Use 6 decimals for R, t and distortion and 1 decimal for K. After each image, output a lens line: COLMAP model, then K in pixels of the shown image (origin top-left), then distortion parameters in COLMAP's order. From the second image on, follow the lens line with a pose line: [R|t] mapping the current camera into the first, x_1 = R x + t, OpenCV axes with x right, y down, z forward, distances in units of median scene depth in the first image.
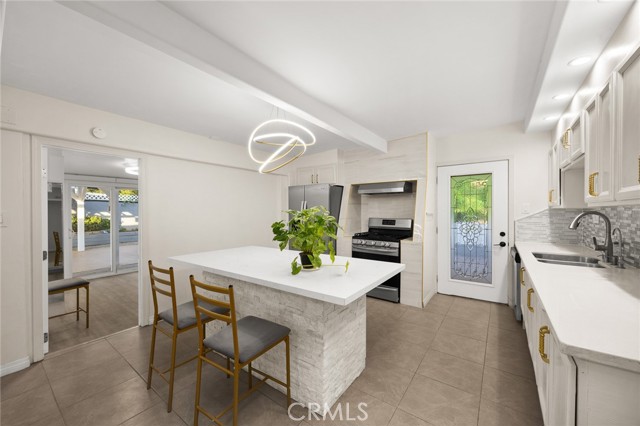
lens RADIAL K [[243.0, 0, 320.0], [0, 243.0, 213.0], [0, 0, 1]] dist [-0.008625, -0.000189]
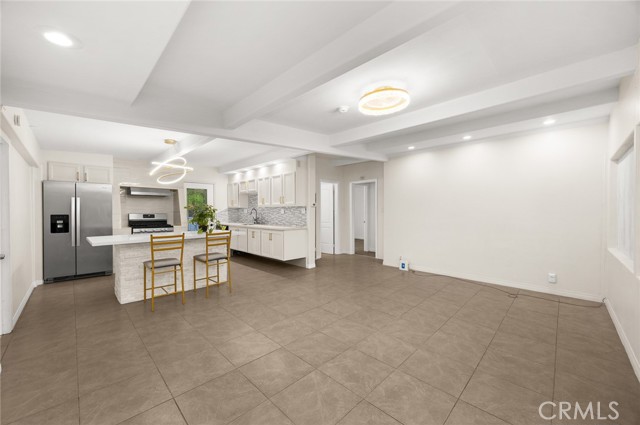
lens RADIAL K [[243.0, 0, 320.0], [0, 243.0, 212.5], [0, 0, 1]] dist [-0.008625, -0.000189]
pose [[0.158514, -0.005161, 0.987343, -1.087697], [0.009052, 0.999952, 0.003773, 0.024066], [-0.987315, 0.008339, 0.158553, -0.225984]]
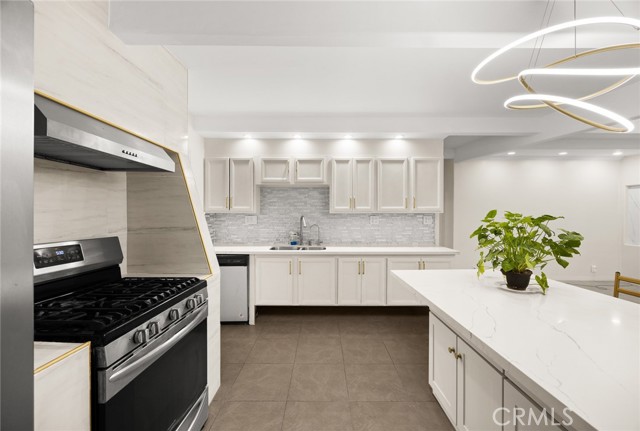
lens RADIAL K [[258.5, 0, 321.2], [0, 258.5, 207.6], [0, 0, 1]] dist [0.001557, 0.000094]
pose [[-0.576149, 0.025013, 0.816962, -0.201787], [0.005382, 0.999626, -0.026810, -0.008509], [-0.817327, -0.011050, -0.576068, 1.074481]]
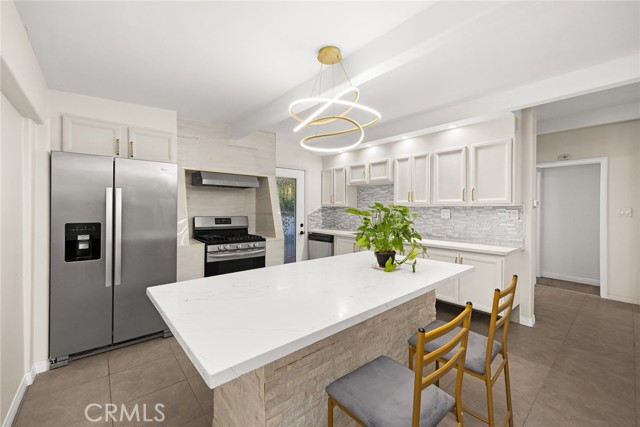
lens RADIAL K [[259.3, 0, 322.2], [0, 259.3, 207.8], [0, 0, 1]] dist [0.001585, -0.000005]
pose [[0.244176, 0.001778, 0.969729, -0.586239], [0.001966, 0.999995, -0.002329, -0.005676], [-0.969729, 0.002475, 0.244171, 0.518799]]
